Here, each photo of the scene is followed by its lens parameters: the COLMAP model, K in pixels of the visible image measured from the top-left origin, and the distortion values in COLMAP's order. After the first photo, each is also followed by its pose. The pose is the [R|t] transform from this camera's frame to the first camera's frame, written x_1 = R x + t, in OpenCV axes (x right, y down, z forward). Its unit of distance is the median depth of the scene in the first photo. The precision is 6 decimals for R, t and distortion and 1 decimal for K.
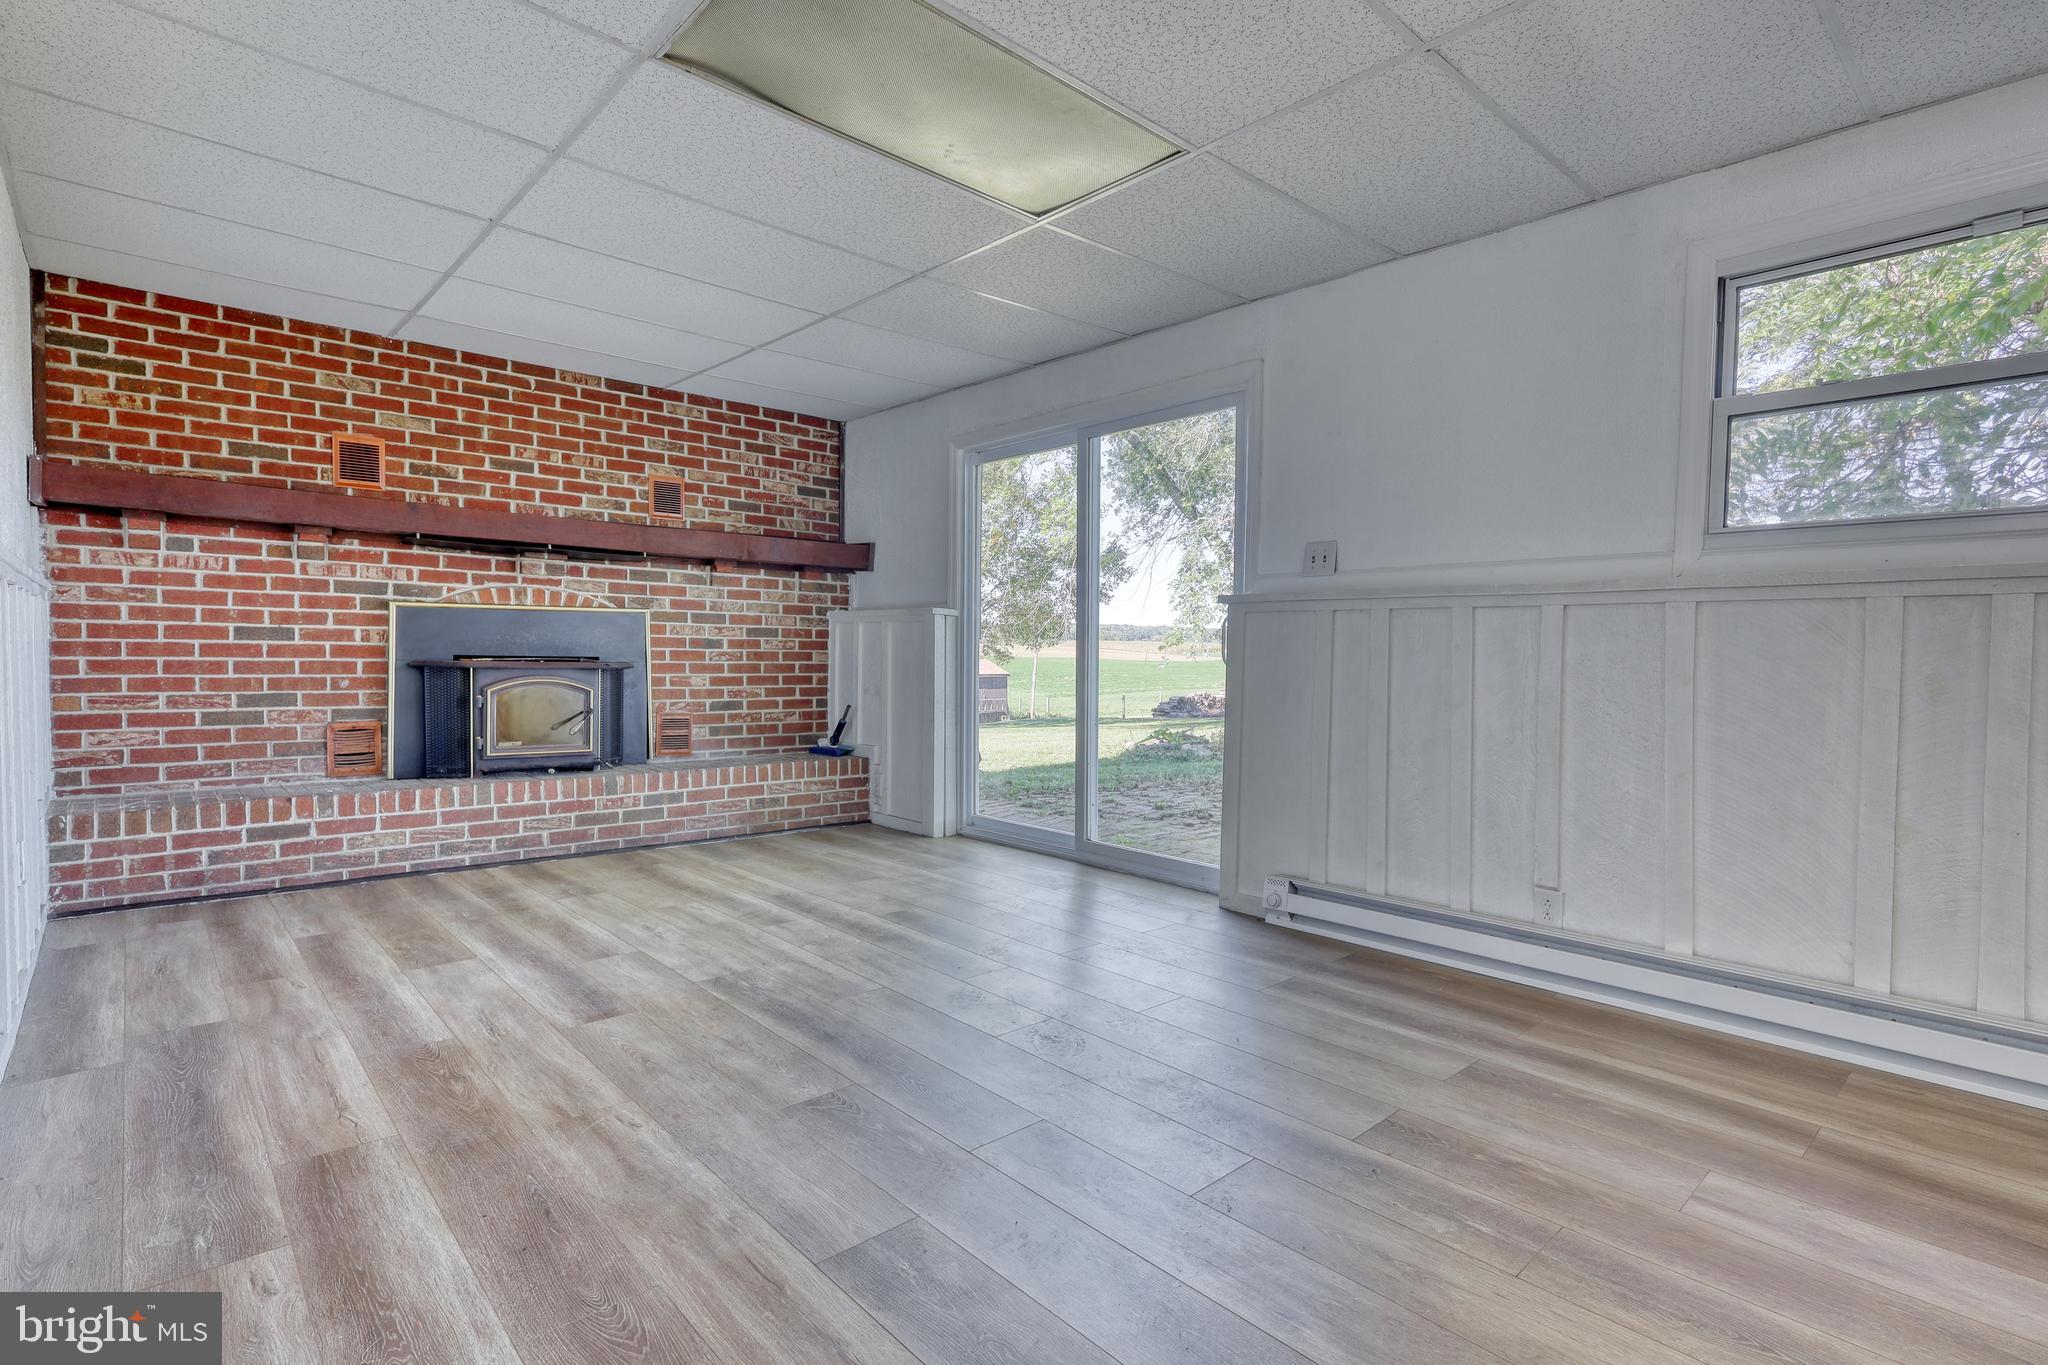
lens RADIAL K [[942.7, 0, 1085.1], [0, 942.7, 685.5], [0, 0, 1]] dist [-0.003701, 0.000970]
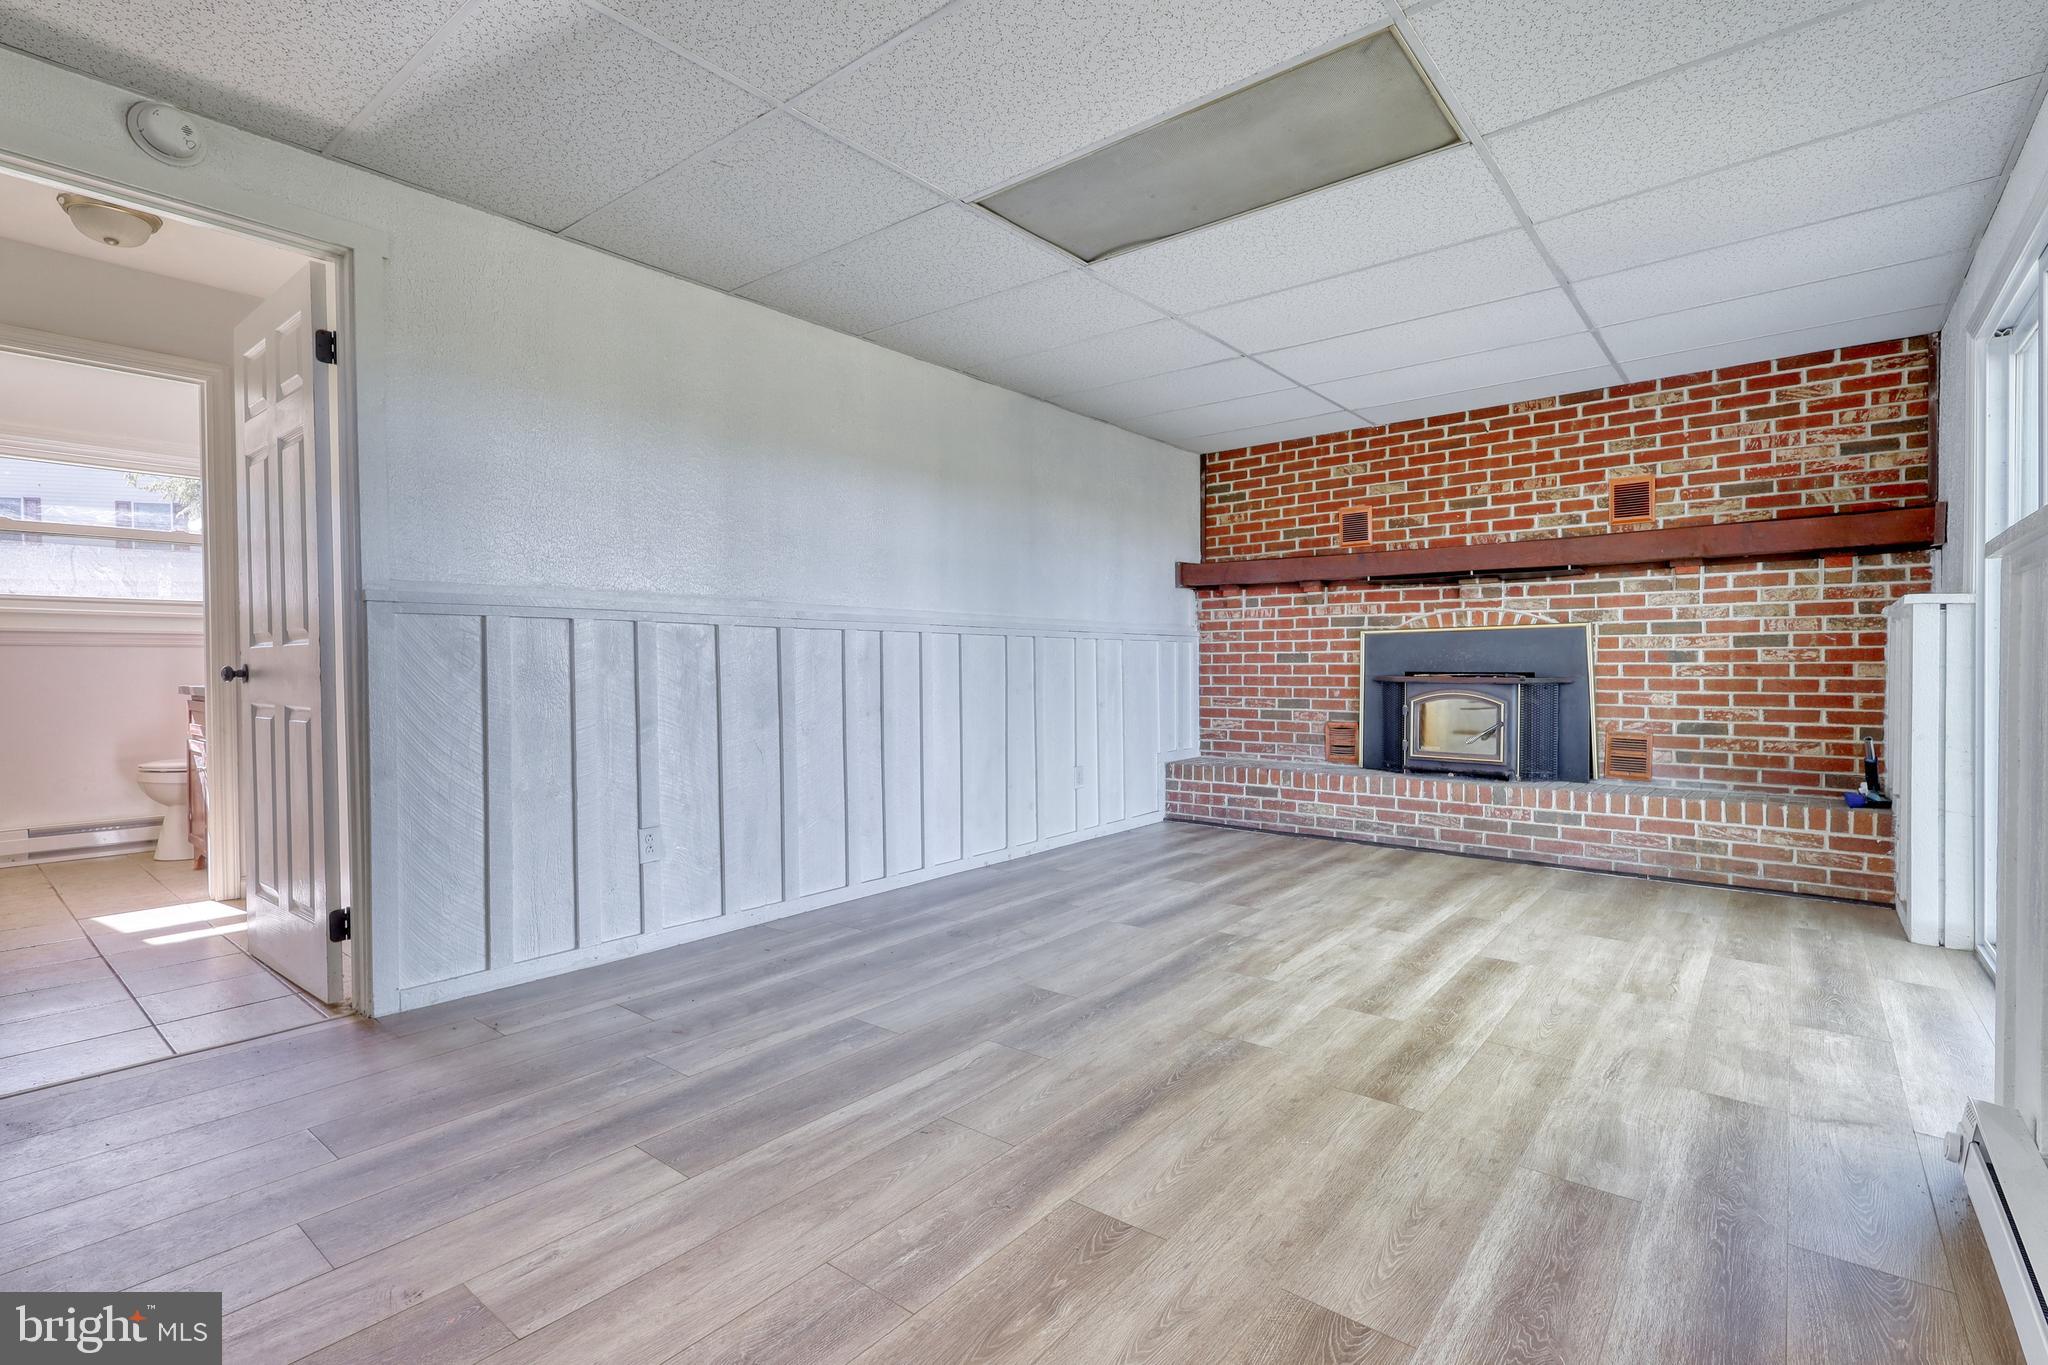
lens RADIAL K [[942.7, 0, 1005.9], [0, 942.7, 686.8], [0, 0, 1]] dist [-0.003701, 0.000970]
pose [[0.143187, 0.007985, -0.989663, 0.458602], [-0.025827, 0.999657, 0.004329, -0.004798], [0.989359, 0.024940, 0.143344, 0.313378]]
